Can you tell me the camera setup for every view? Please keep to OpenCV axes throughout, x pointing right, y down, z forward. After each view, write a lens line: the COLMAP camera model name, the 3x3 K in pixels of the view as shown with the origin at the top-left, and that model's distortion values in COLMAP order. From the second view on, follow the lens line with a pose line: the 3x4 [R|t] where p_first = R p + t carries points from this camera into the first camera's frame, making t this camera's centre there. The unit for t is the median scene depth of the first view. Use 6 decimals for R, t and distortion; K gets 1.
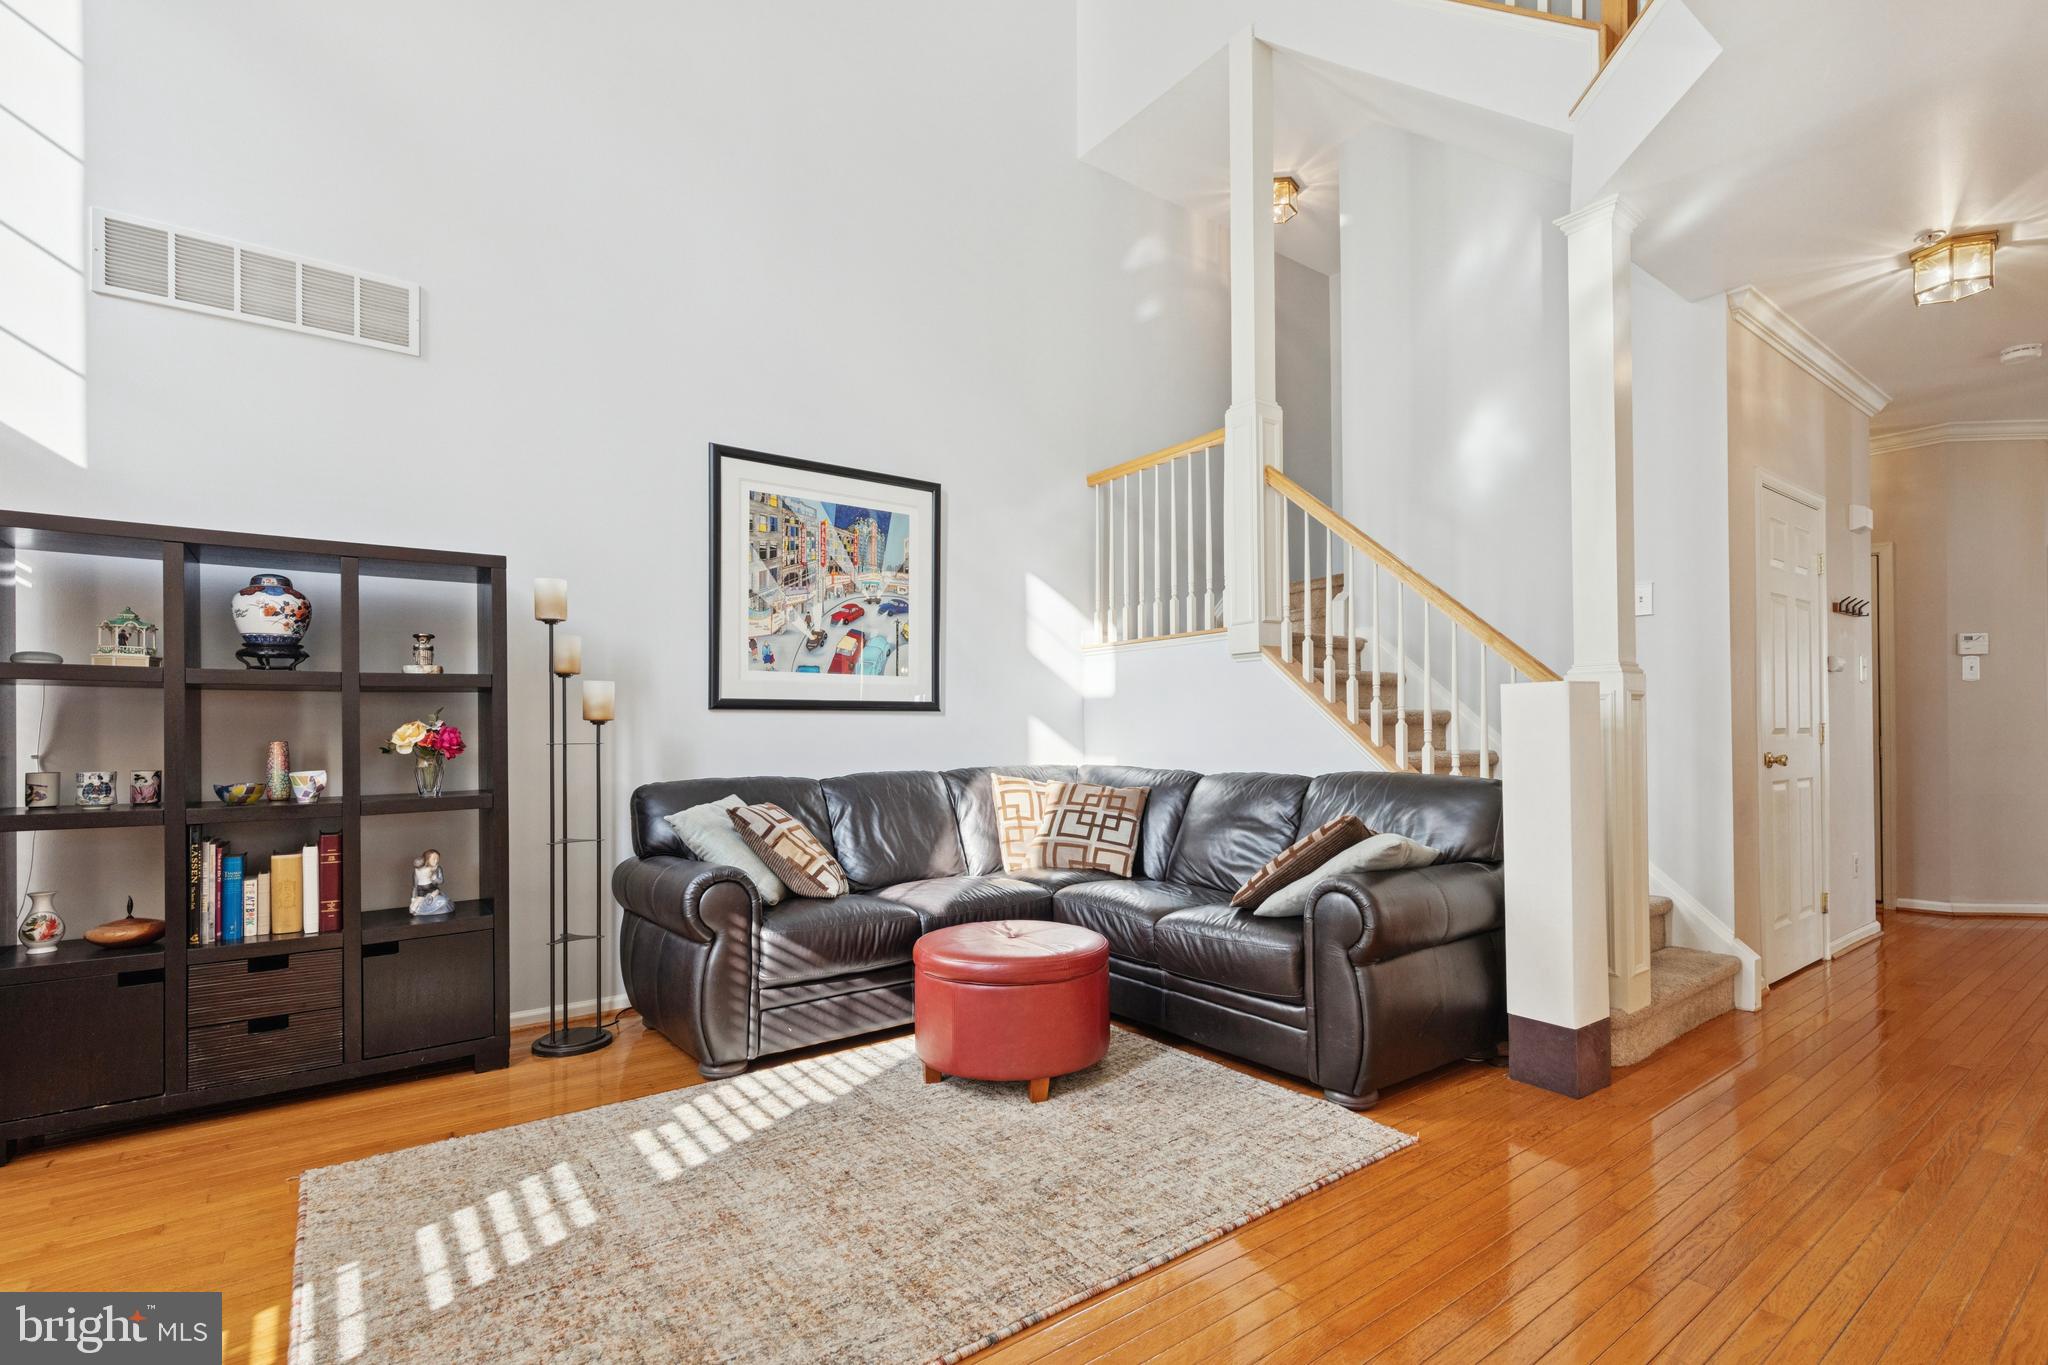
lens RADIAL K [[959.0, 0, 1042.8], [0, 959.0, 726.8], [0, 0, 1]] dist [0.010165, -0.001434]
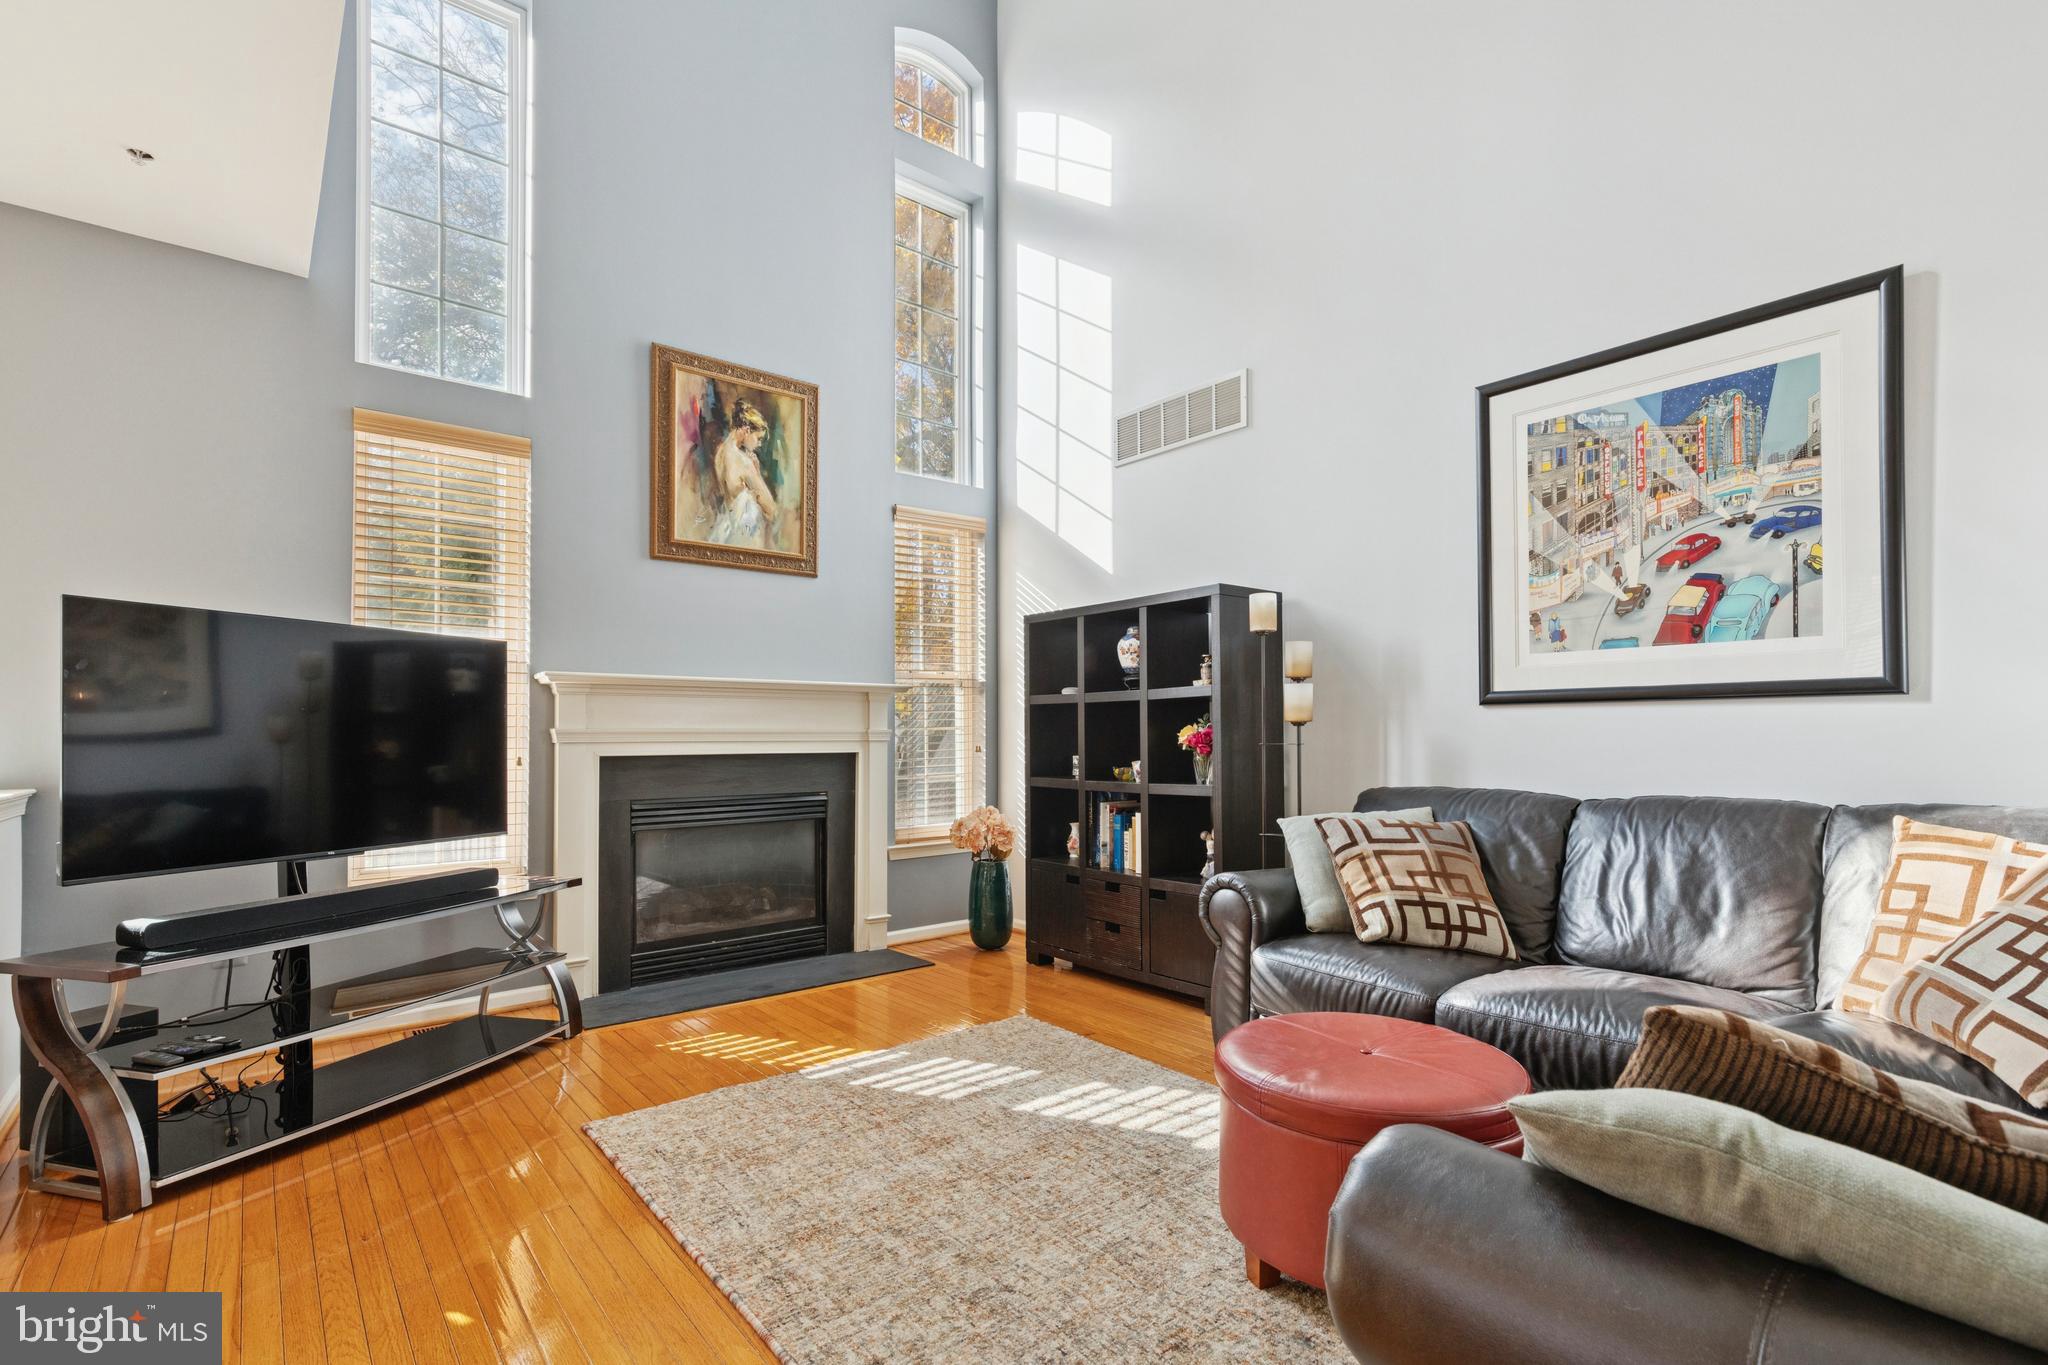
lens RADIAL K [[959.0, 0, 1047.3], [0, 959.0, 725.3], [0, 0, 1]] dist [0.010165, -0.001434]
pose [[0.040384, -0.003642, -0.999178, 0.456361], [0.008116, 0.999962, -0.003317, -0.000872], [0.999151, -0.007976, 0.040412, 0.565571]]
